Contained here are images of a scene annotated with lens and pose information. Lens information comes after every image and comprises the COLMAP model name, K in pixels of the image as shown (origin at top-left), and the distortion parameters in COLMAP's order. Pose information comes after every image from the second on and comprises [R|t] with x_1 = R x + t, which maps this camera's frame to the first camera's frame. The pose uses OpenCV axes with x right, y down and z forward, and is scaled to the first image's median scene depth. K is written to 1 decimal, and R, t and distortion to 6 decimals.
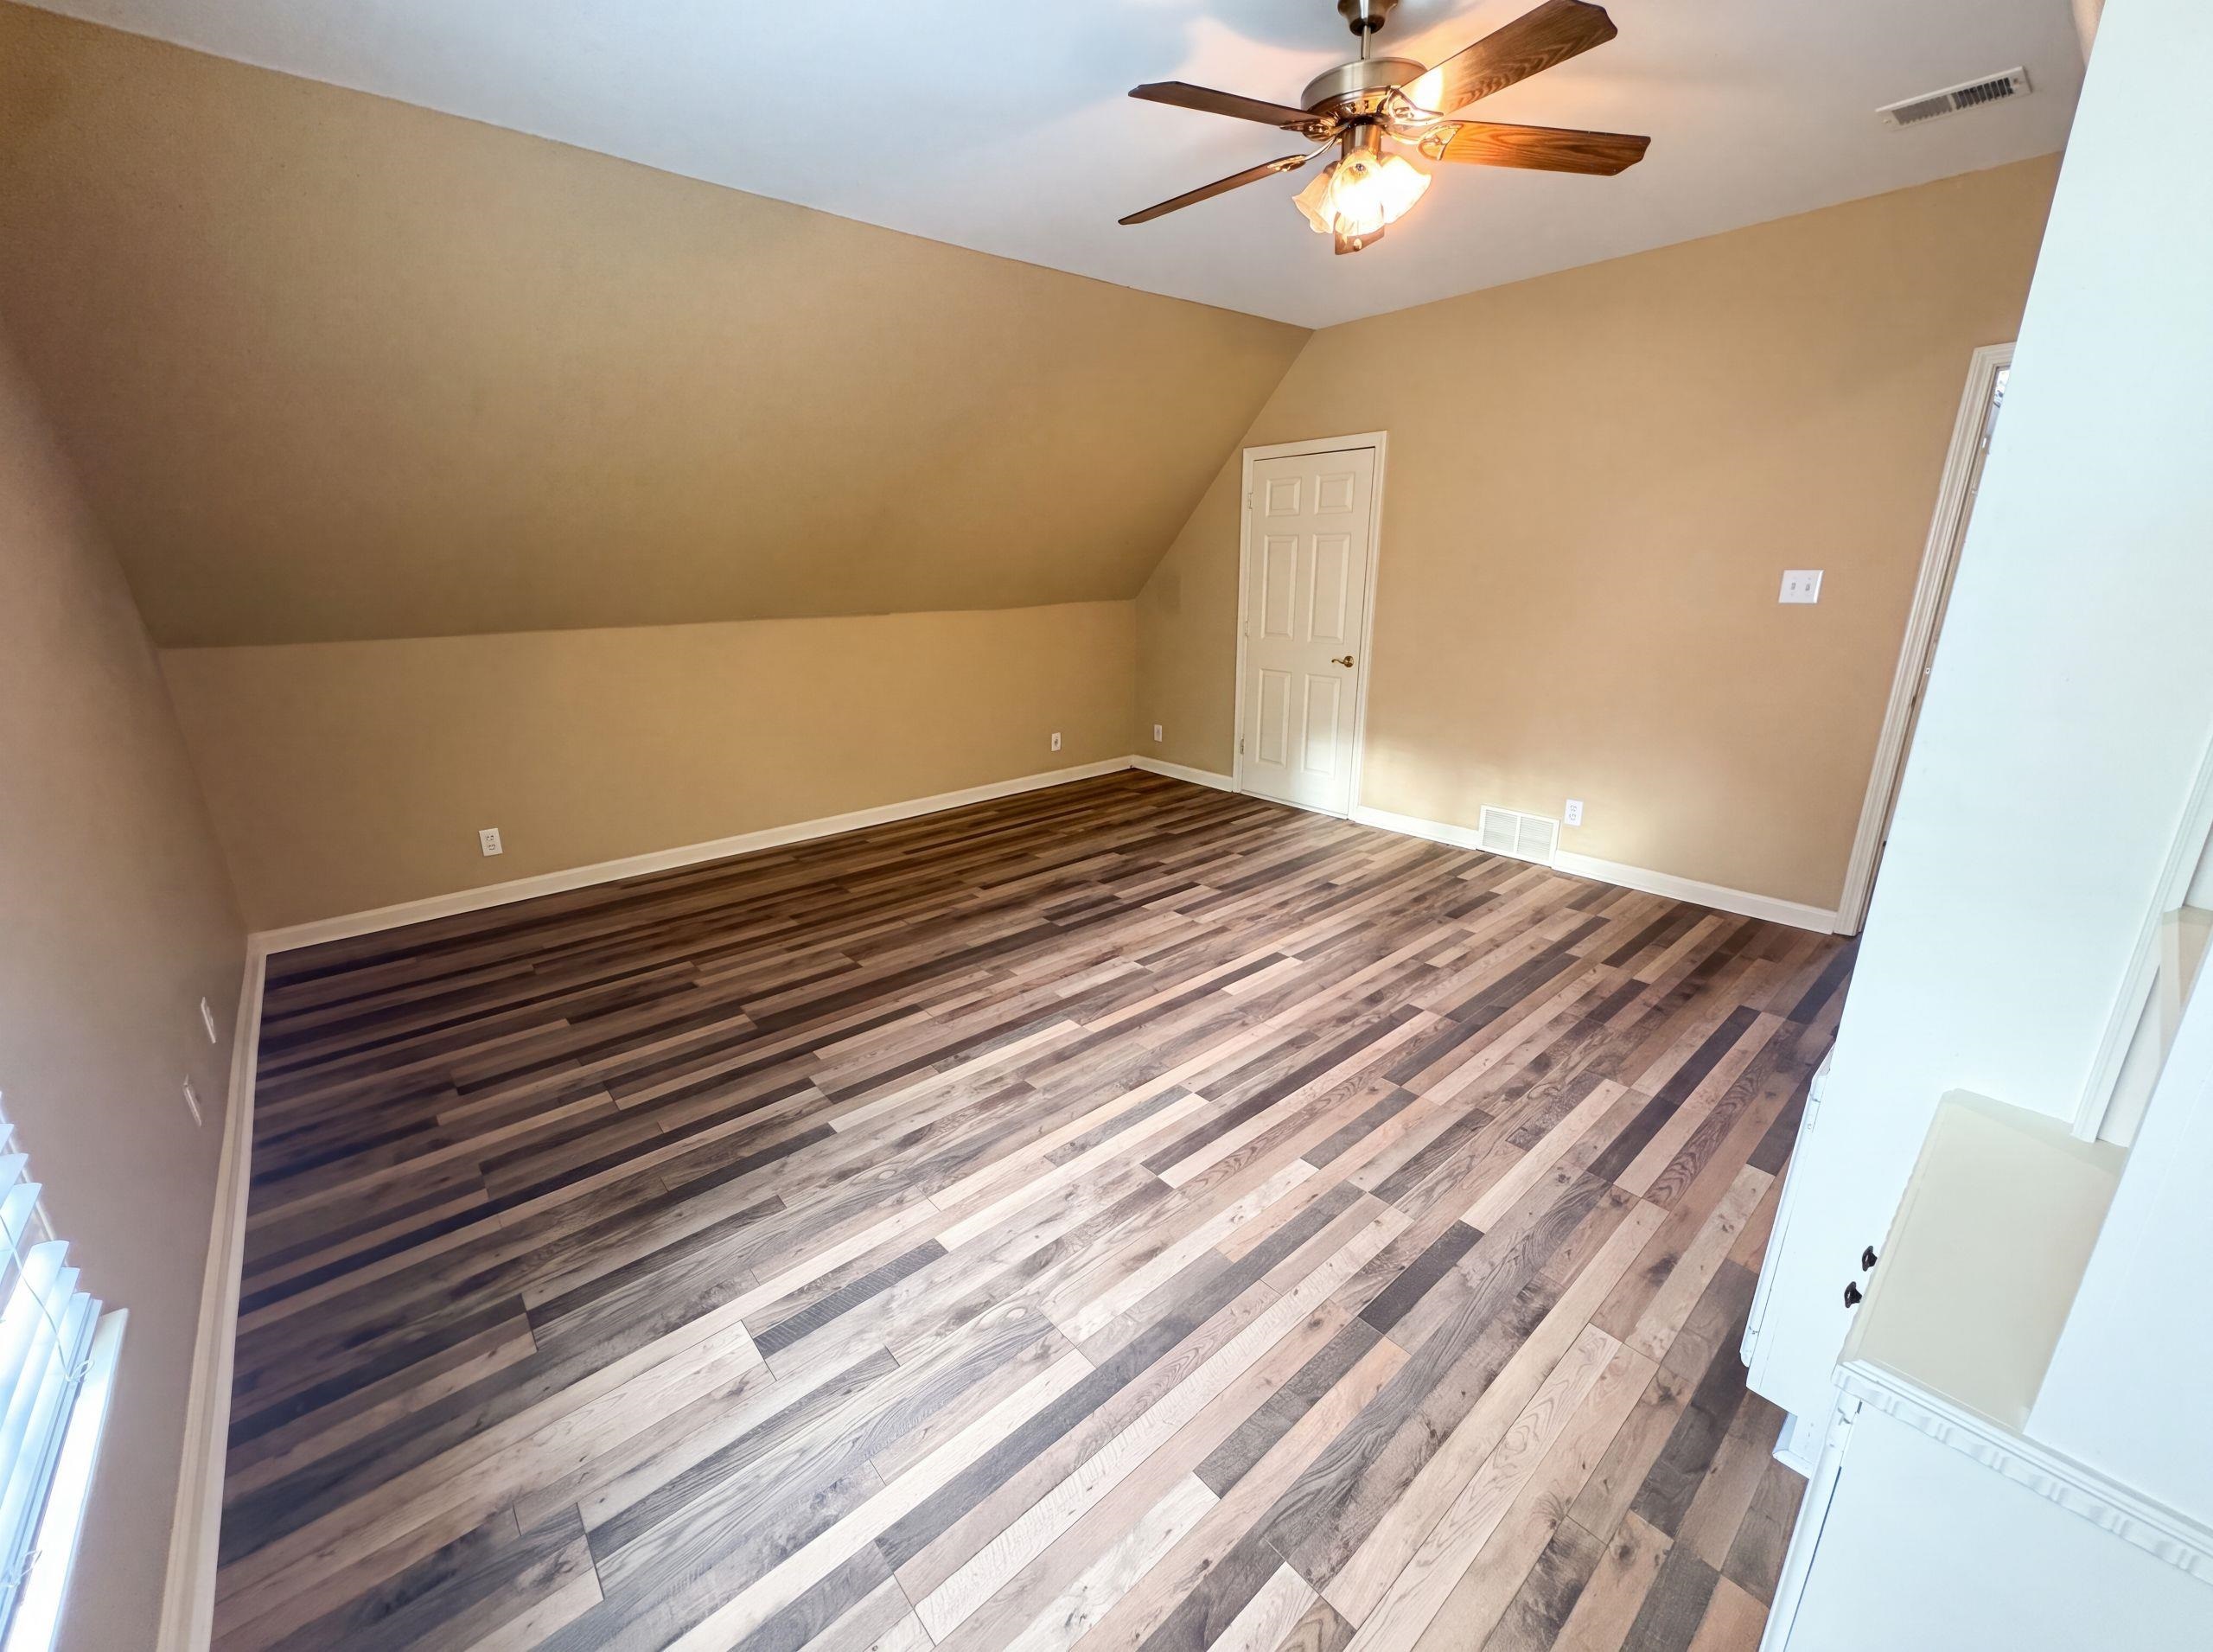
lens RADIAL K [[880.4, 0, 1106.5], [0, 880.4, 826.0], [0, 0, 1]] dist [0.005218, 0.000028]
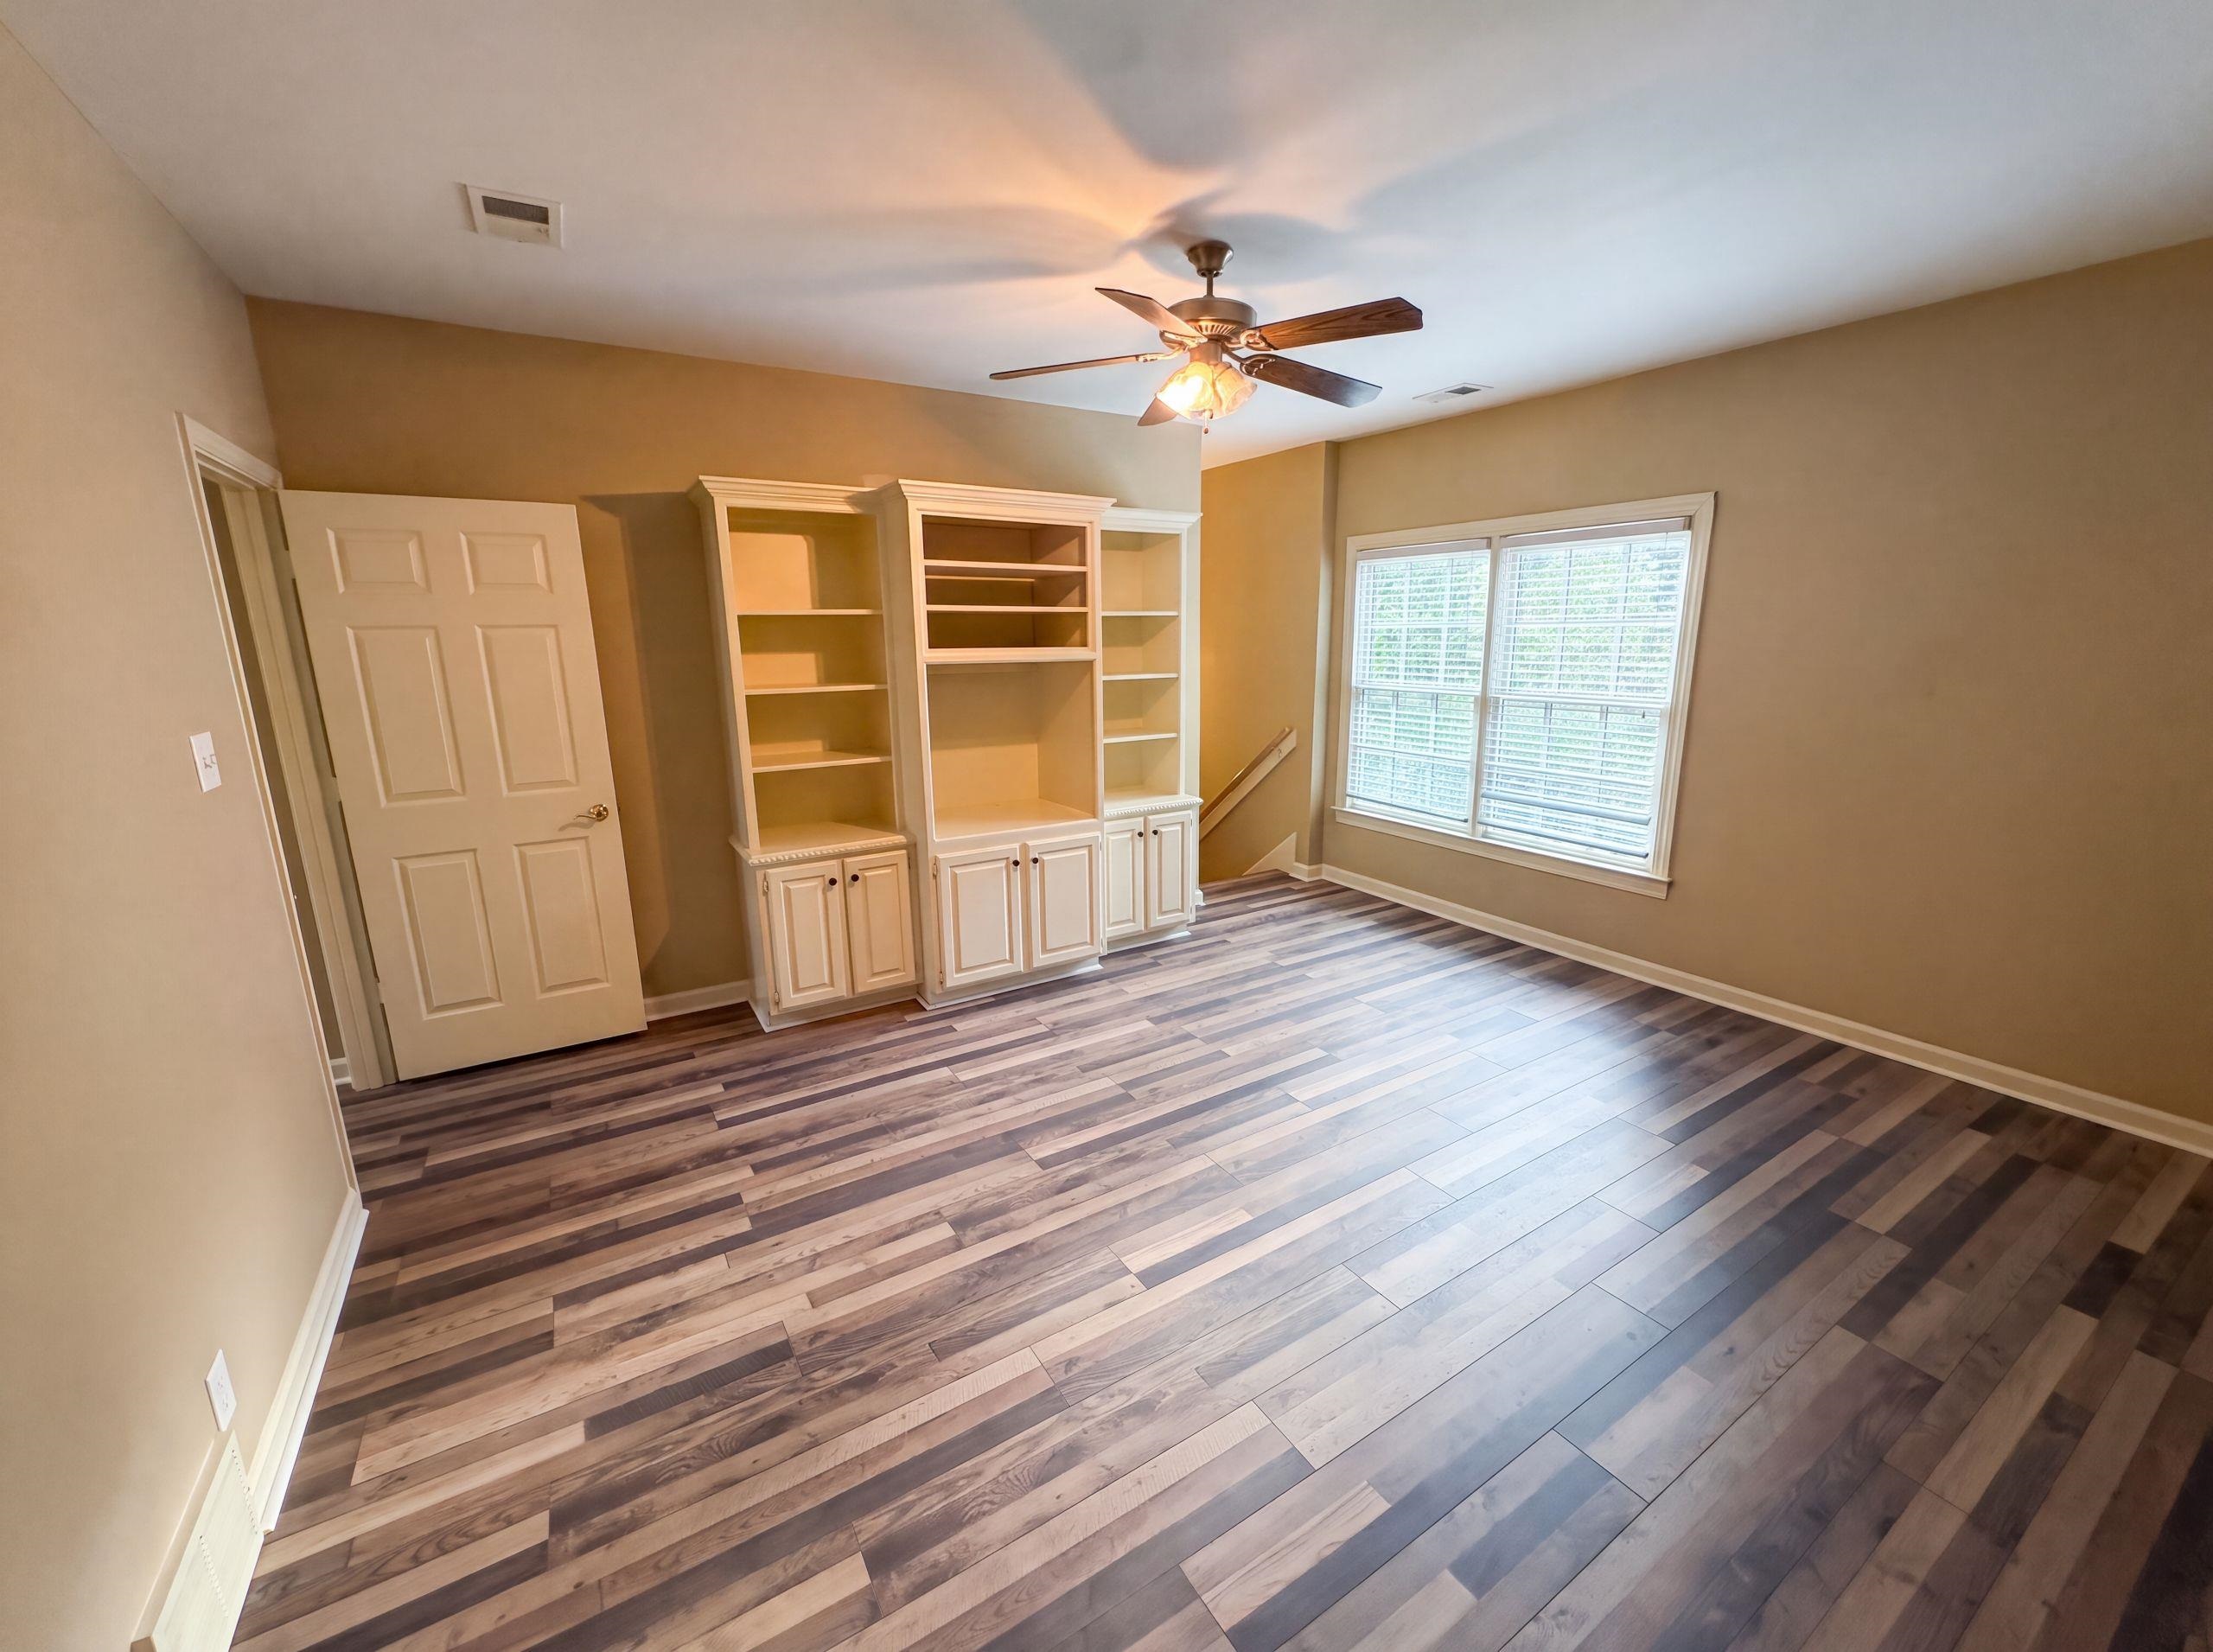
lens RADIAL K [[880.4, 0, 1106.5], [0, 880.4, 826.0], [0, 0, 1]] dist [0.005218, 0.000028]
pose [[-0.985573, -0.012594, 0.168780, 0.165733], [0.071983, 0.871348, 0.485357, -0.641884], [-0.153179, 0.490504, -0.857871, 1.940697]]
